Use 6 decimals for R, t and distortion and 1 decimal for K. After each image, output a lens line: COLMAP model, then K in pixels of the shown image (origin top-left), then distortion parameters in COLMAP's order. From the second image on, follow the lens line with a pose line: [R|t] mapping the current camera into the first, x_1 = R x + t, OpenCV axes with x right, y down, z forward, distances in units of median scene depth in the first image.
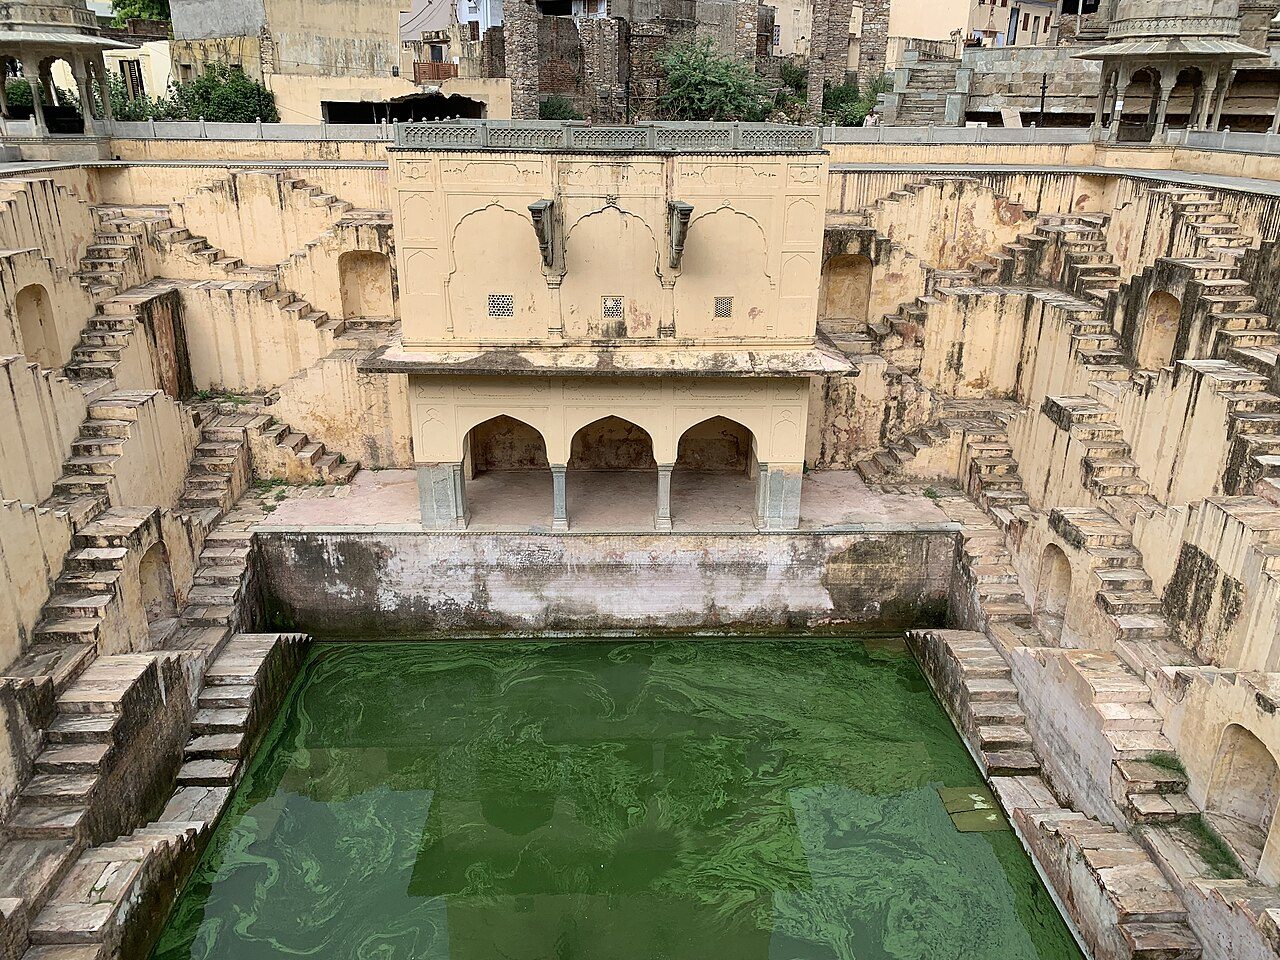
lens RADIAL K [[983.8, 0, 640.0], [0, 983.8, 480.0], [0, 0, 1]] dist [0.125570, -0.184457]
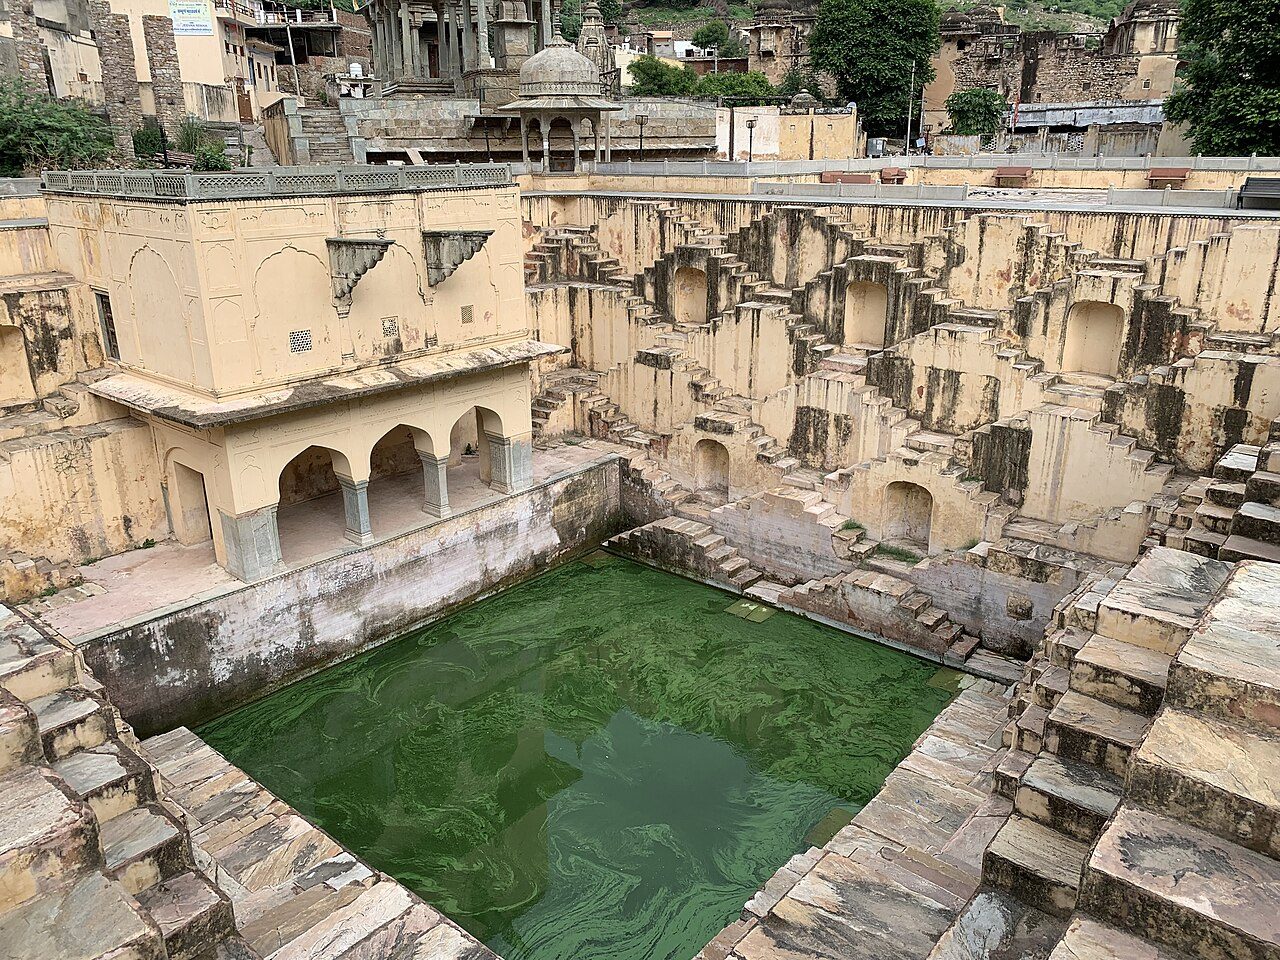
lens RADIAL K [[983.8, 0, 640.0], [0, 983.8, 480.0], [0, 0, 1]] dist [0.125570, -0.184457]
pose [[0.683605, -0.254544, 0.684026, -0.599558], [0.278332, 0.957306, 0.078078, -0.016789], [-0.674696, 0.137011, 0.725267, 0.011052]]
